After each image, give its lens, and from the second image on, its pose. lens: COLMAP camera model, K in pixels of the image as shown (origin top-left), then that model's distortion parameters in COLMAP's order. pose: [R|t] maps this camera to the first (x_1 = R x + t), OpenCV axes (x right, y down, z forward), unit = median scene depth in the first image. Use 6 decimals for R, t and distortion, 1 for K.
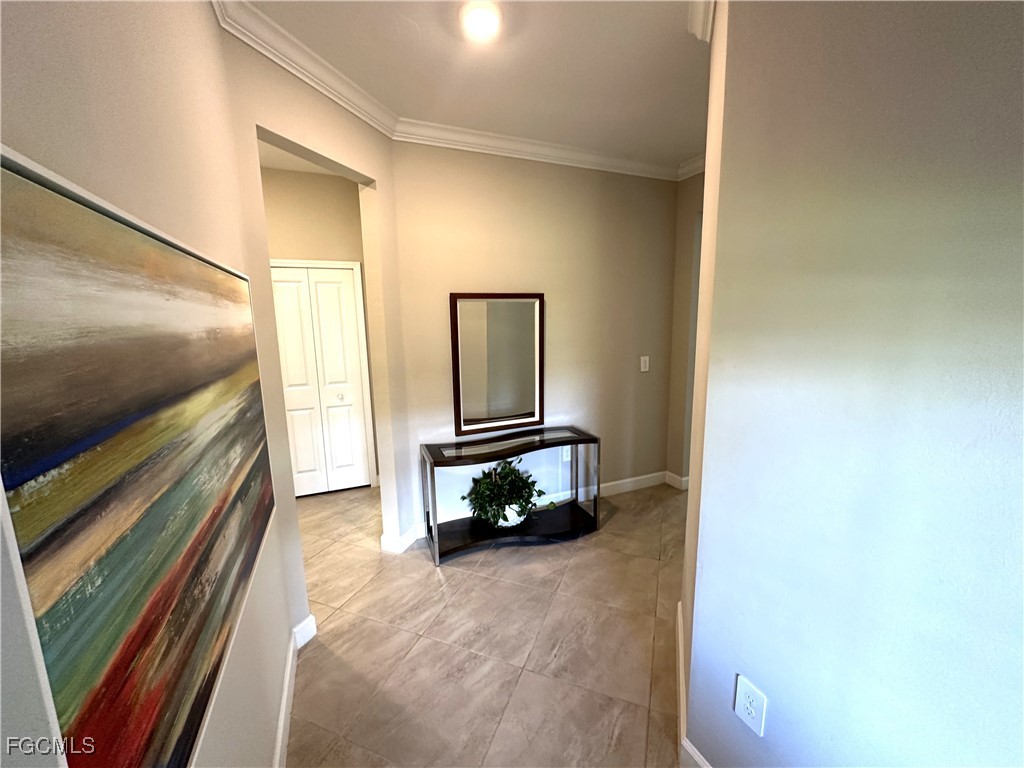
lens RADIAL K [[407.7, 0, 511.0], [0, 407.7, 384.0], [0, 0, 1]] dist [-0.003058, 0.000206]
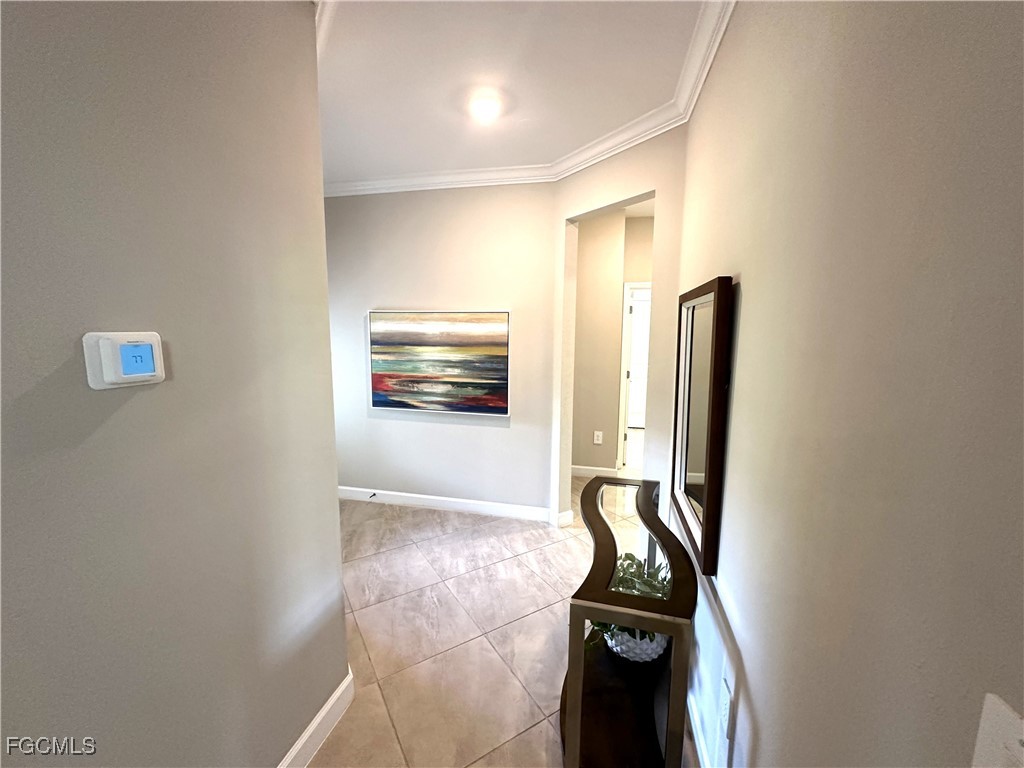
lens RADIAL K [[407.7, 0, 511.0], [0, 407.7, 384.0], [0, 0, 1]] dist [-0.003058, 0.000206]
pose [[-0.588690, 0.123839, -0.798817, 0.864287], [-0.125042, 0.962351, 0.241341, -0.296614], [0.798629, 0.241961, -0.551041, 1.675812]]
